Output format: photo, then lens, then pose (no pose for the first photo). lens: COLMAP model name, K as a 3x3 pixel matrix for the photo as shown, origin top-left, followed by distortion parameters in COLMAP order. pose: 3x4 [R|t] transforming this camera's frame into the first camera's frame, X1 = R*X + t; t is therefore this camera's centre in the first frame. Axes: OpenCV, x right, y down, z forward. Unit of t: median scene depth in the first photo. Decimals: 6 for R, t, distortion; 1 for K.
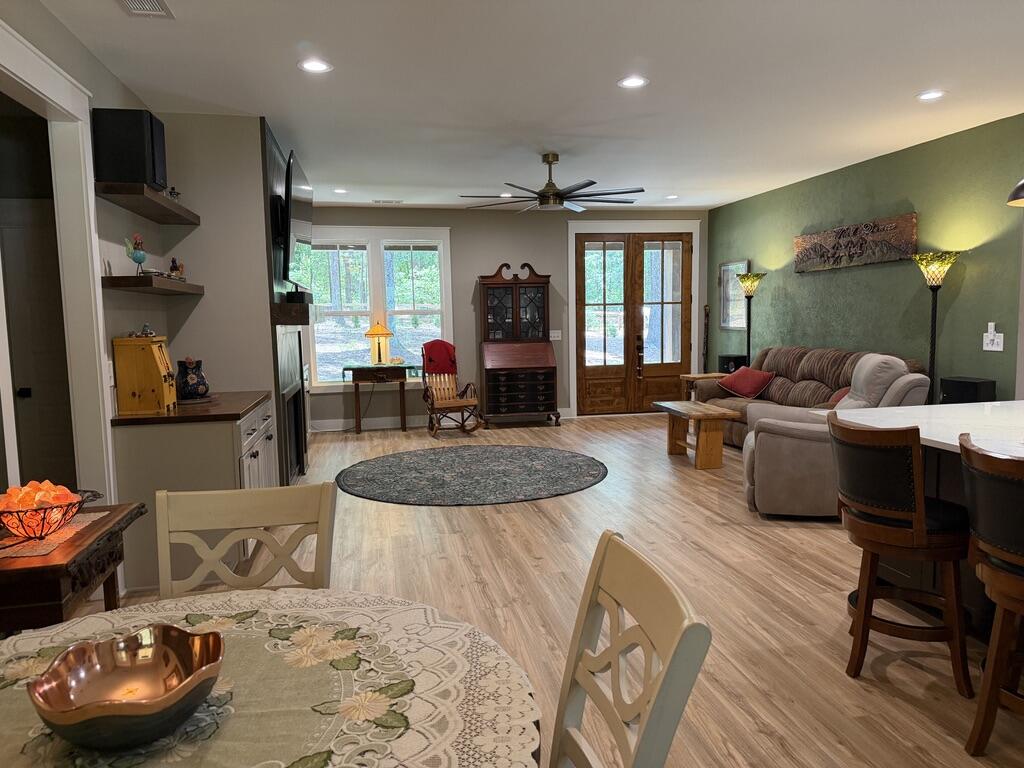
lens RADIAL K [[714.2, 0, 510.9], [0, 714.2, 384.1], [0, 0, 1]] dist [0.073418, -0.103859]
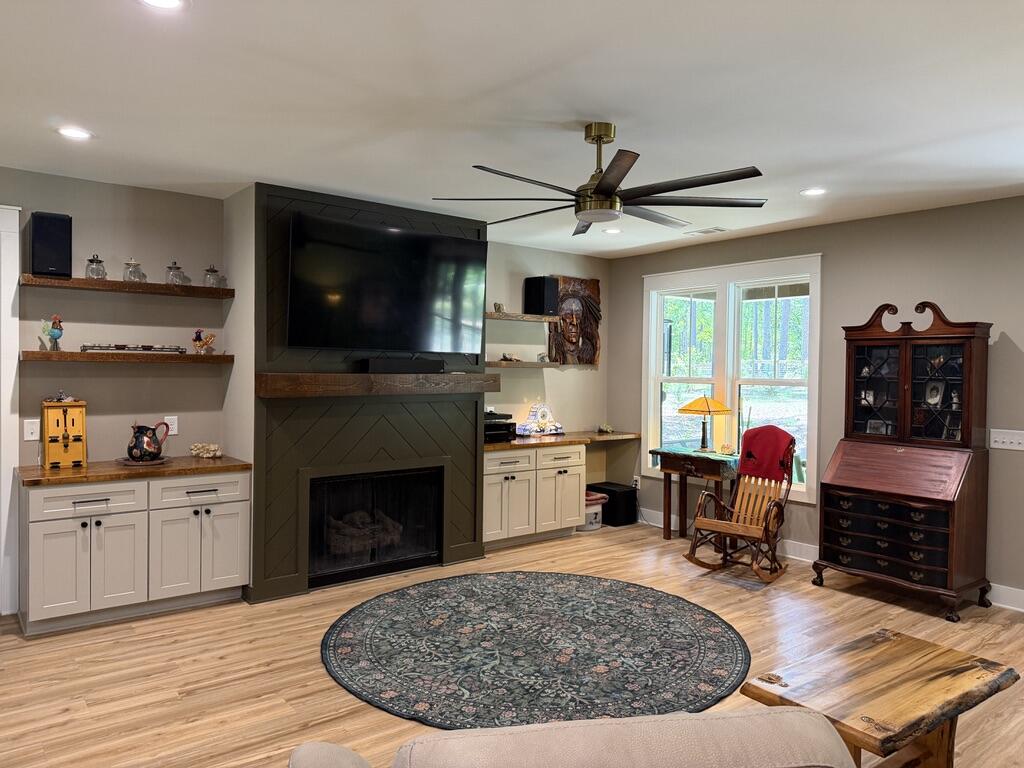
lens RADIAL K [[714.2, 0, 512.1], [0, 714.2, 379.8], [0, 0, 1]] dist [0.073418, -0.103859]
pose [[0.454201, 0.043209, -0.889851, 0.430028], [-0.107197, 0.994217, -0.006439, -0.085231], [0.884426, 0.098314, 0.456206, 0.555900]]
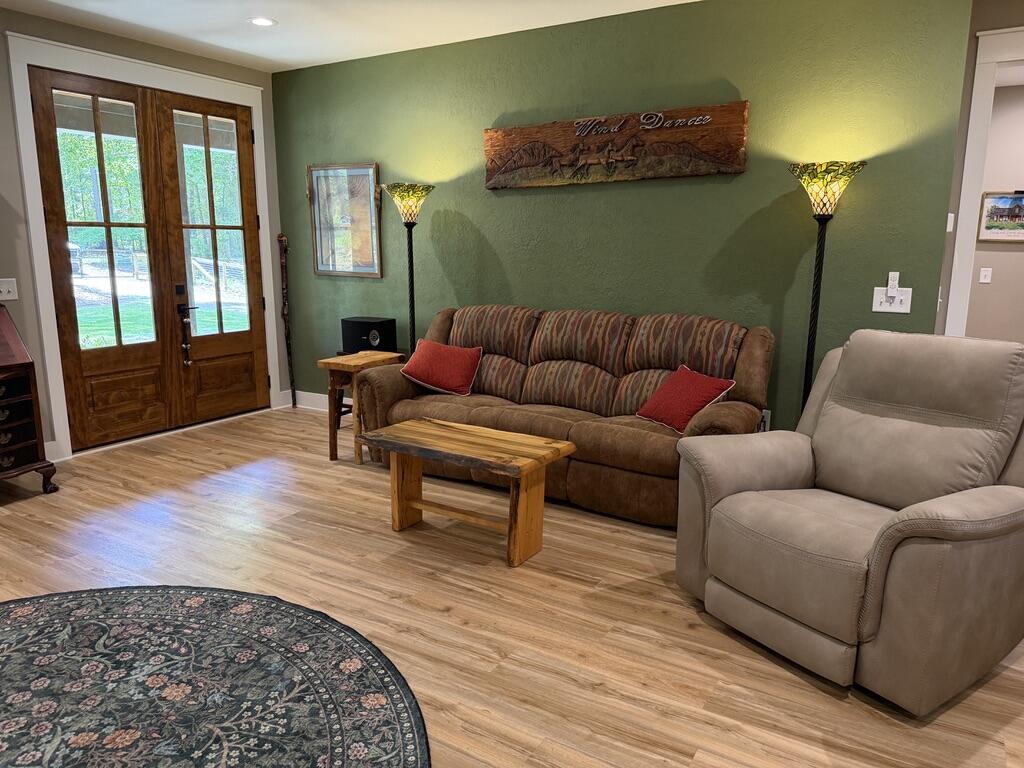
lens RADIAL K [[714.2, 0, 513.0], [0, 714.2, 383.9], [0, 0, 1]] dist [0.073418, -0.103859]
pose [[0.674872, -0.118138, 0.728417, -0.073008], [0.053034, 0.992314, 0.111803, -0.052637], [-0.736027, -0.036822, 0.675950, 0.551870]]
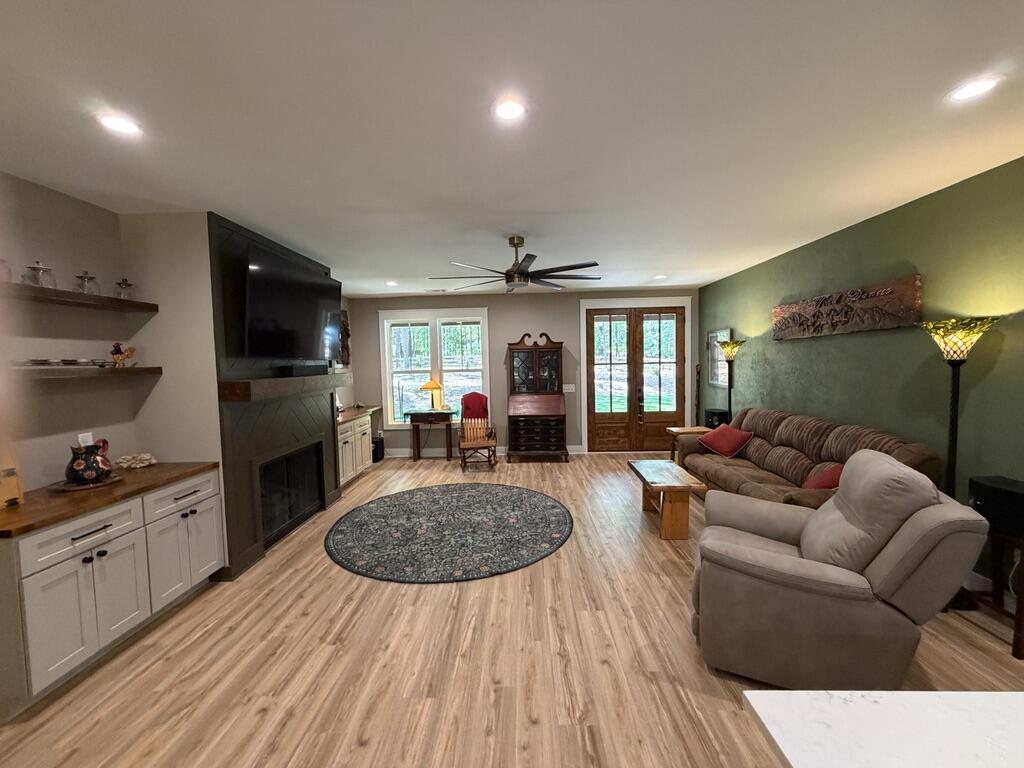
lens RADIAL K [[408.7, 0, 509.6], [0, 408.7, 383.1], [0, 0, 1]] dist [0.000702, 0.000655]
pose [[0.974664, 0.010656, -0.223418, 0.146993], [-0.018838, 0.999226, -0.034526, -0.061748], [0.222877, 0.037860, 0.974111, 0.322010]]
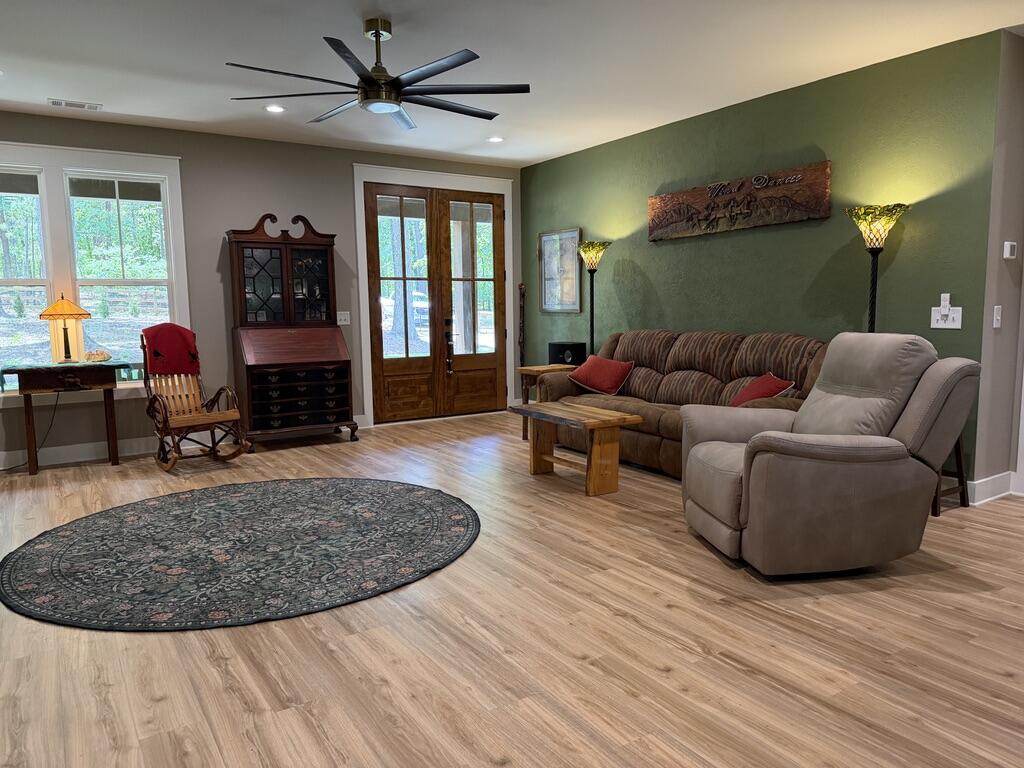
lens RADIAL K [[714.2, 0, 511.9], [0, 714.2, 387.5], [0, 0, 1]] dist [0.073418, -0.103859]
pose [[0.927767, -0.035089, 0.371507, -0.065177], [0.029807, 0.999357, 0.019952, -0.007298], [-0.371968, -0.007437, 0.928216, 0.294964]]
